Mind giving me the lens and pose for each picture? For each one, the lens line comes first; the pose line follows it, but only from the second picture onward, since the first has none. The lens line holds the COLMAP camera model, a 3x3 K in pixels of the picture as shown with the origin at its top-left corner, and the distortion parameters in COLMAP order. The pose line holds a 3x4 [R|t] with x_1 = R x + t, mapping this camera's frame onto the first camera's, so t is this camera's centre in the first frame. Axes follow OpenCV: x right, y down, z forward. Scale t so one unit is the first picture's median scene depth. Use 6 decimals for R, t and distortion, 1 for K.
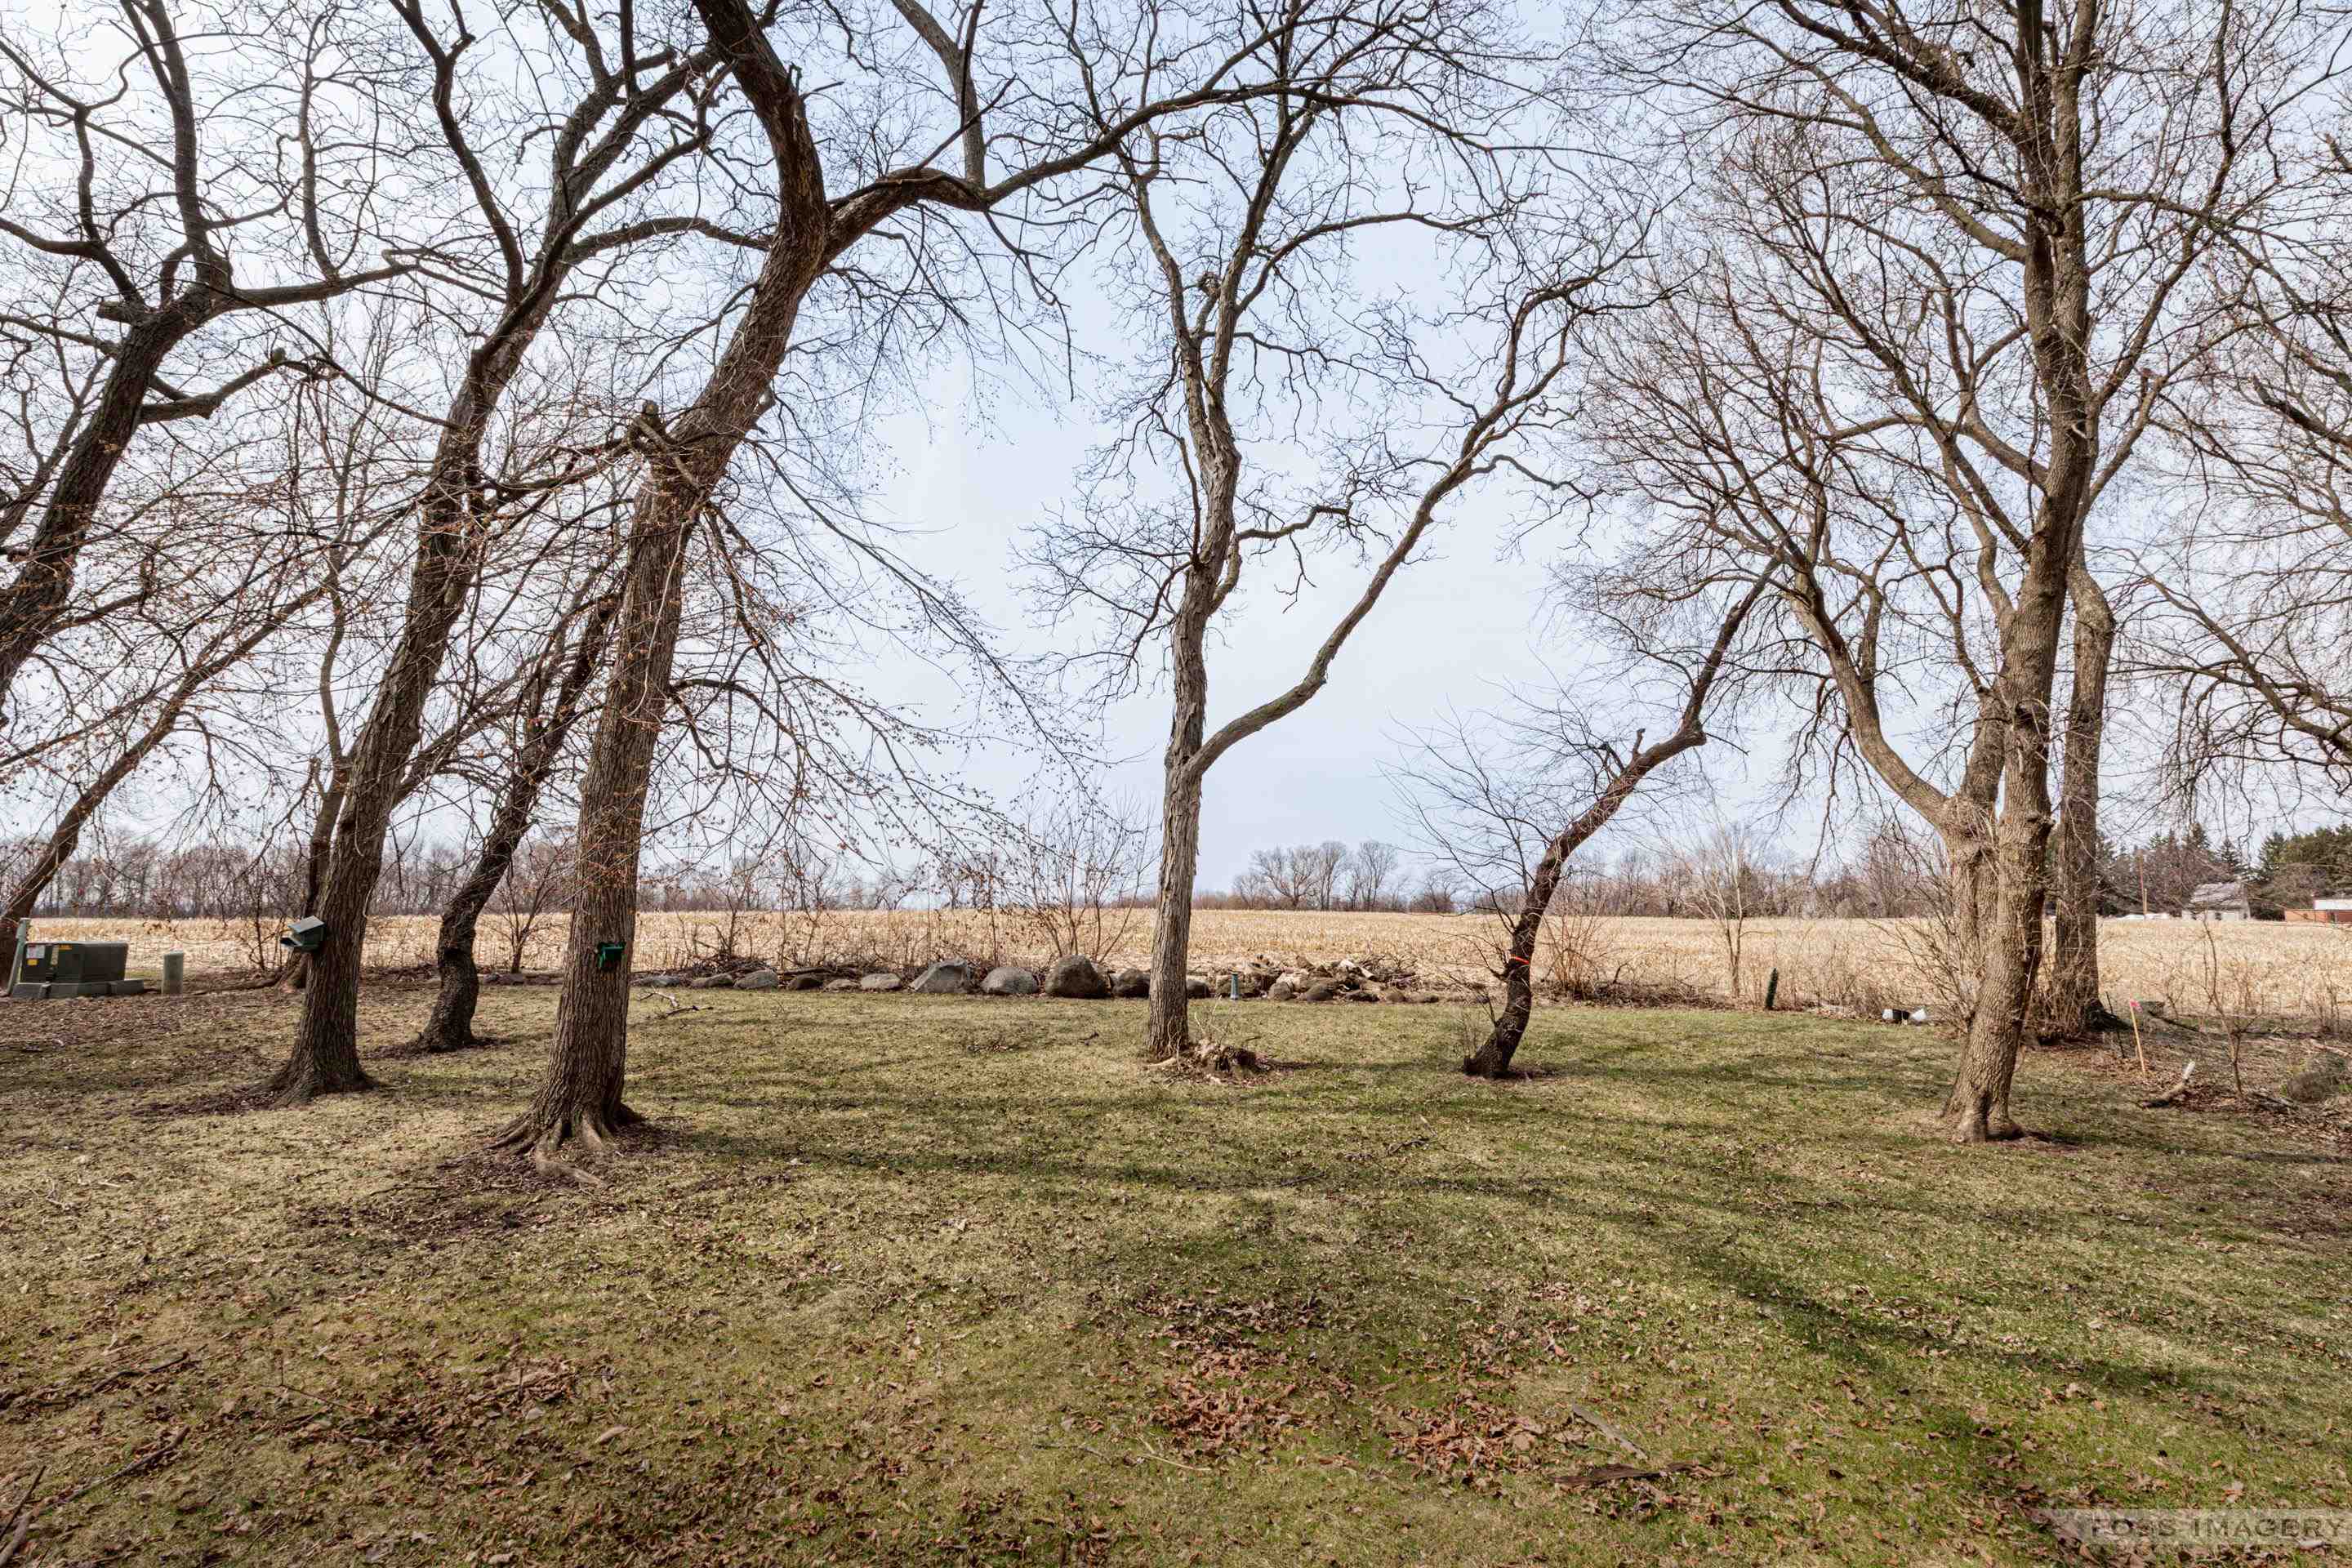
lens RADIAL K [[1119.6, 0, 1198.4], [0, 1119.6, 778.1], [0, 0, 1]] dist [0.002394, 0.000464]
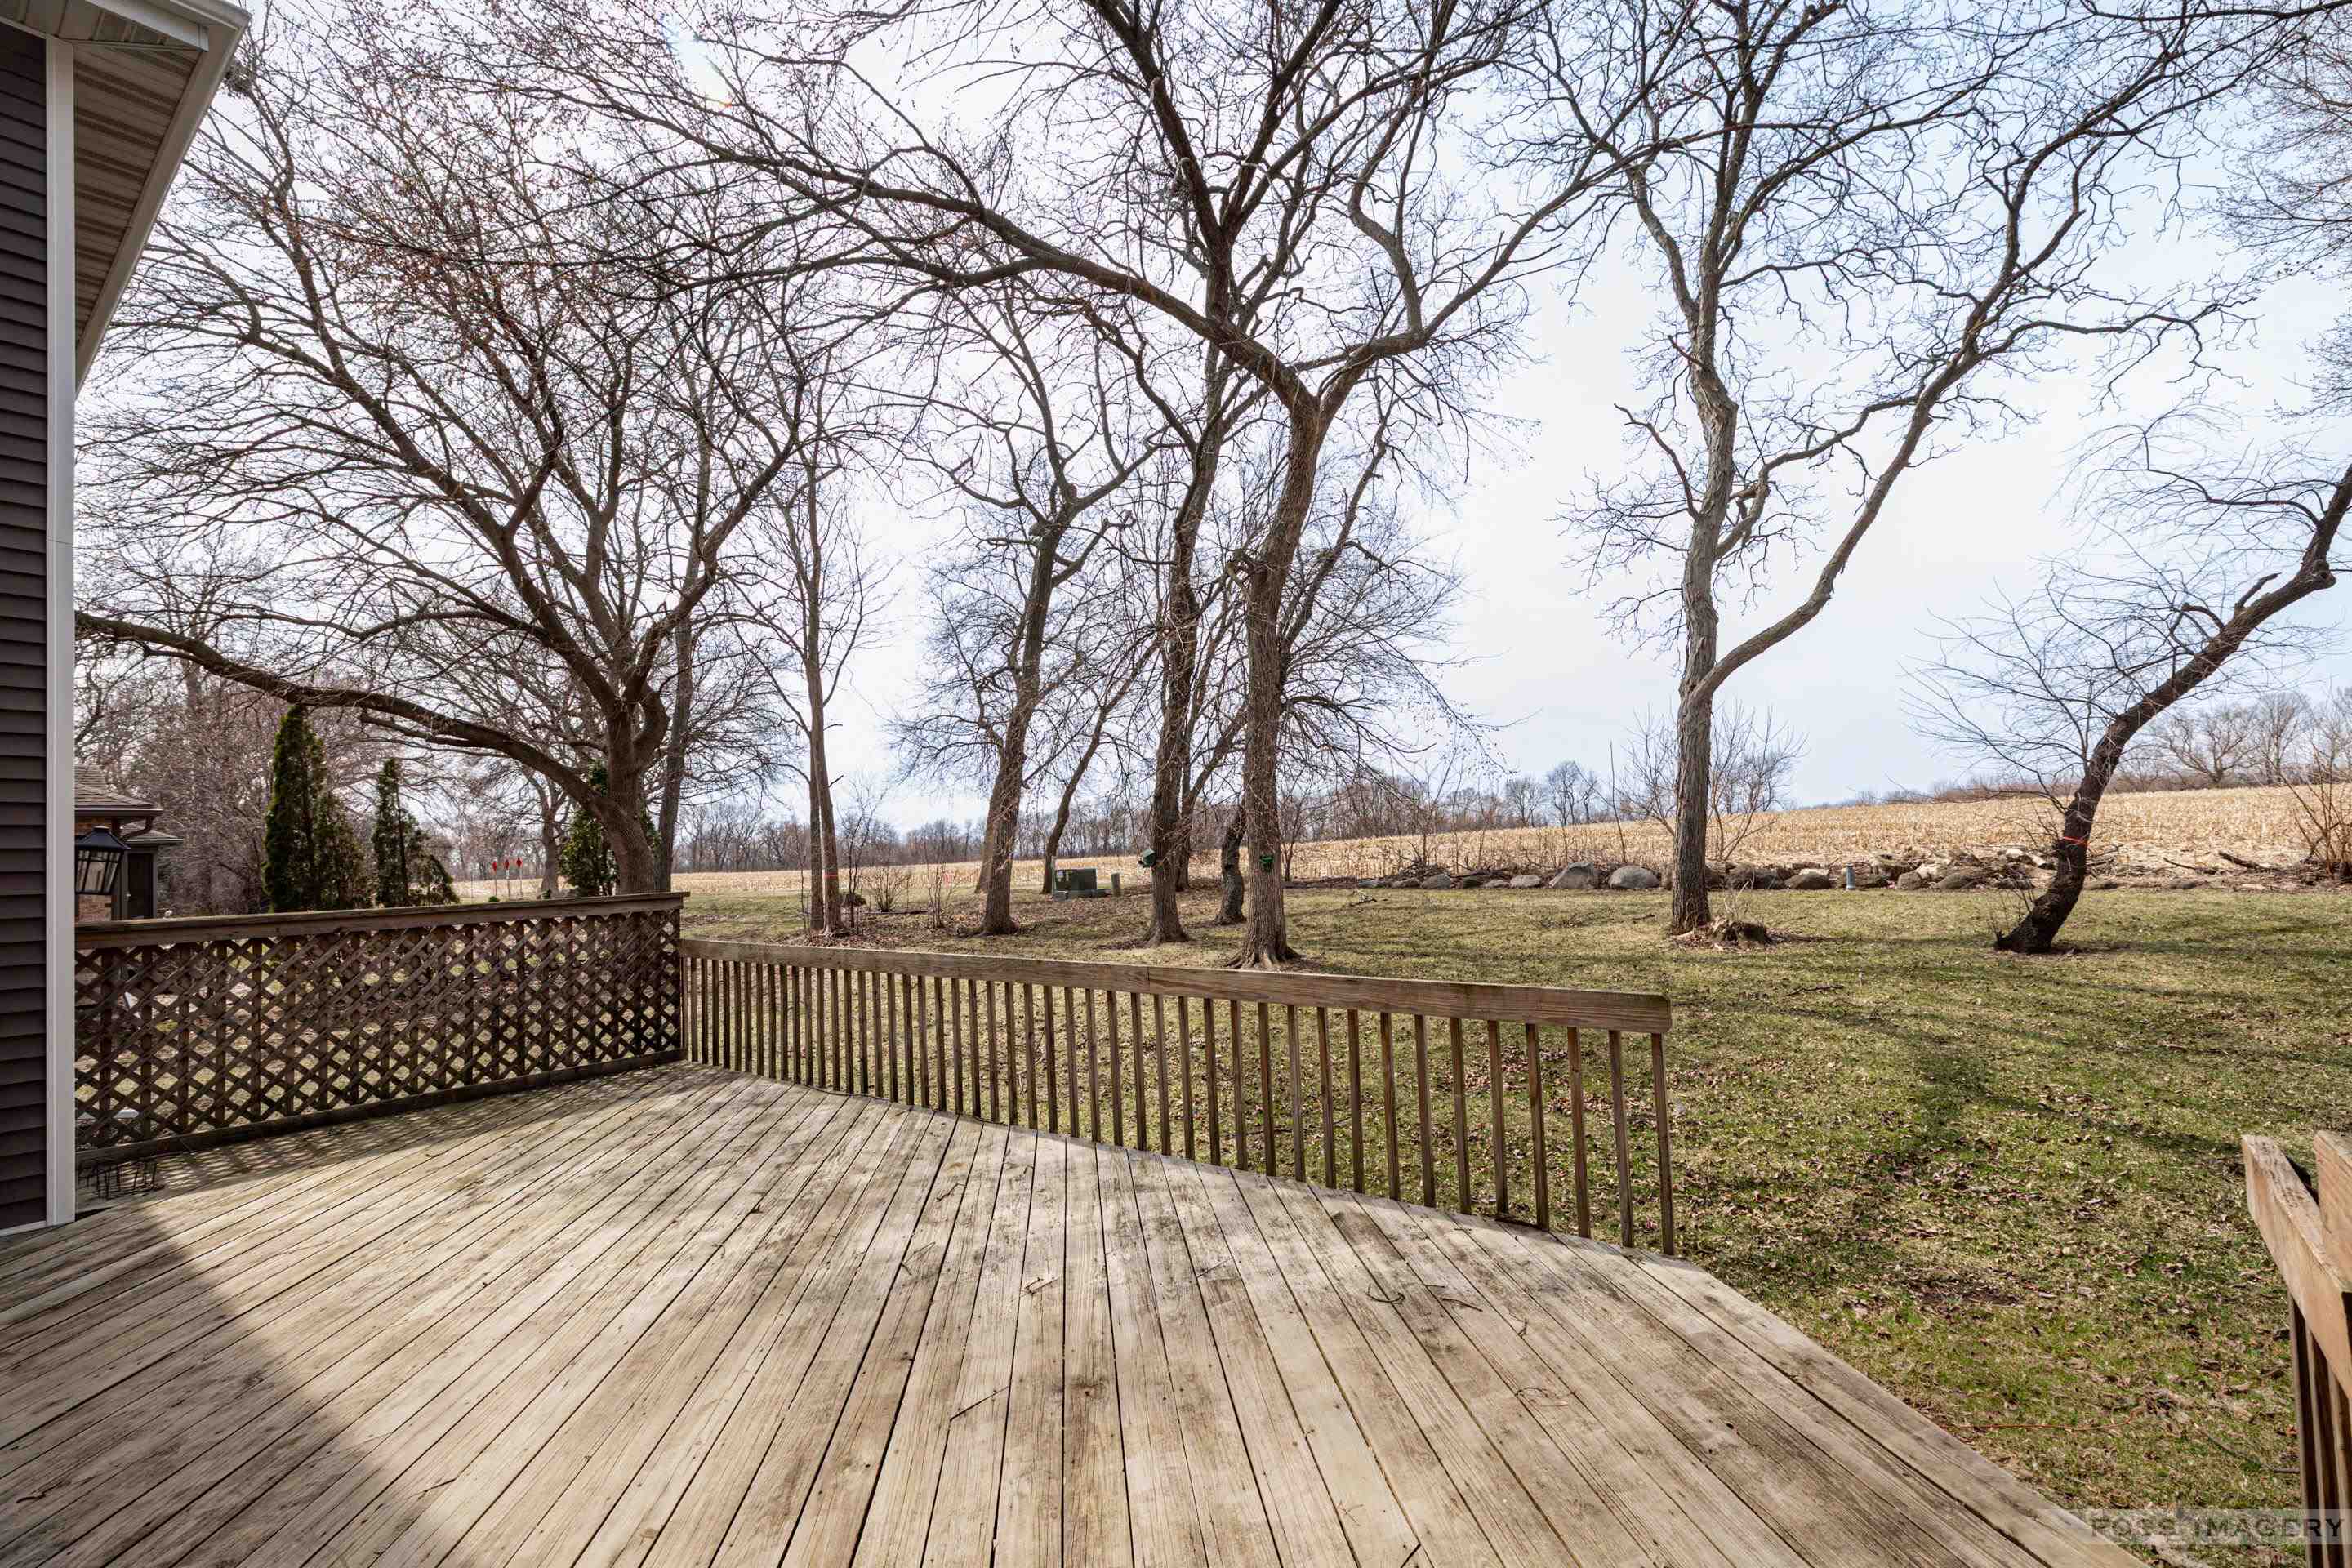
lens RADIAL K [[1015.7, 0, 1173.3], [0, 1015.7, 819.6], [0, 0, 1]] dist [0.001211, -0.000489]
pose [[0.765157, -0.061797, -0.640872, 0.209731], [0.132147, 0.989265, 0.062383, -0.015080], [0.630137, -0.132422, 0.765109, -0.165578]]
